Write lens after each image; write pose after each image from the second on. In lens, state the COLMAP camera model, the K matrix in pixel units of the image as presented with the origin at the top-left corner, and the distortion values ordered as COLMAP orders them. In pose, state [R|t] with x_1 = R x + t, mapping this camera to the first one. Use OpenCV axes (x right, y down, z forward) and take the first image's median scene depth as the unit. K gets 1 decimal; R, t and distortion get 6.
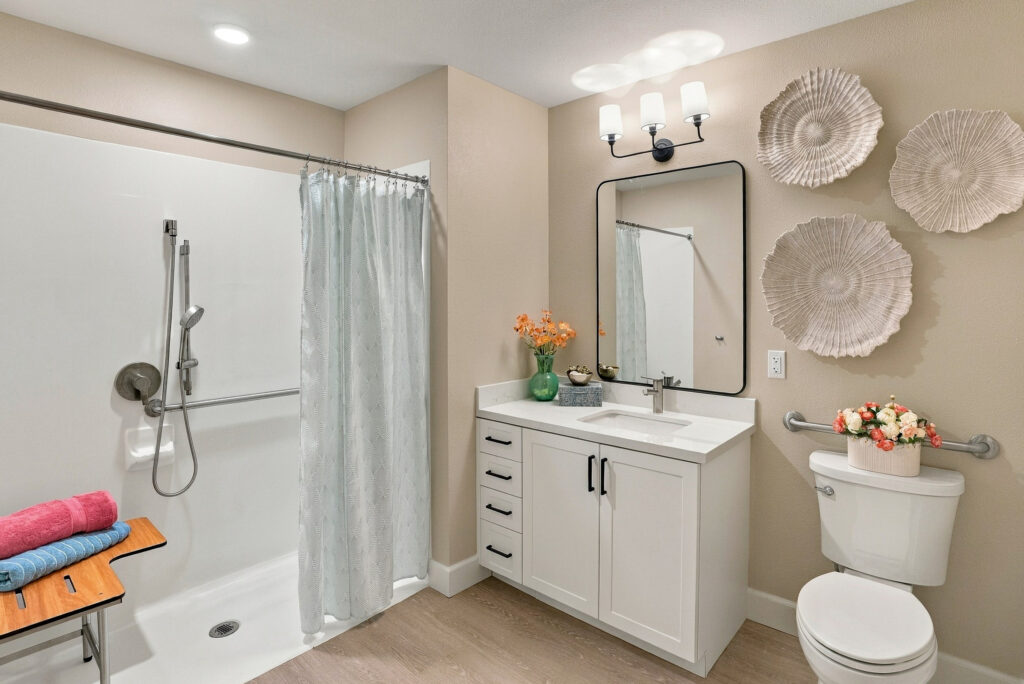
lens RADIAL K [[541.4, 0, 511.8], [0, 541.4, 296.6], [0, 0, 1]] dist [-0.000790, -0.000389]
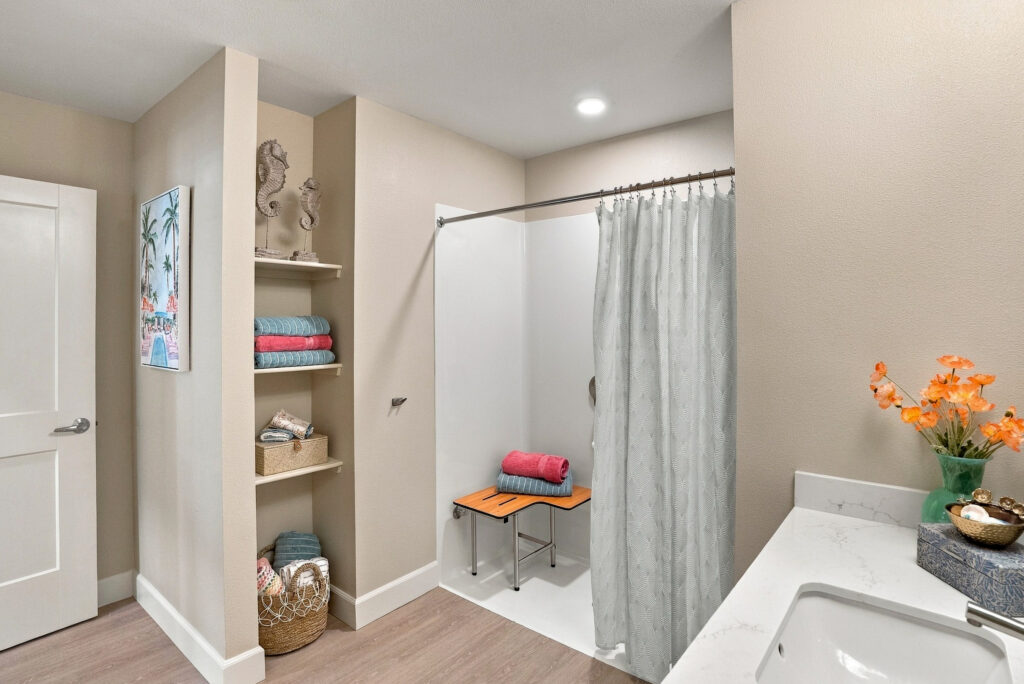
lens RADIAL K [[525.6, 0, 511.6], [0, 525.6, 325.7], [0, 0, 1]] dist [-0.002662, -0.000297]
pose [[0.048400, 0.001907, -0.998826, 0.656417], [-0.000098, 0.999998, 0.001904, -0.001246], [0.998828, 0.000005, 0.048400, 0.801877]]
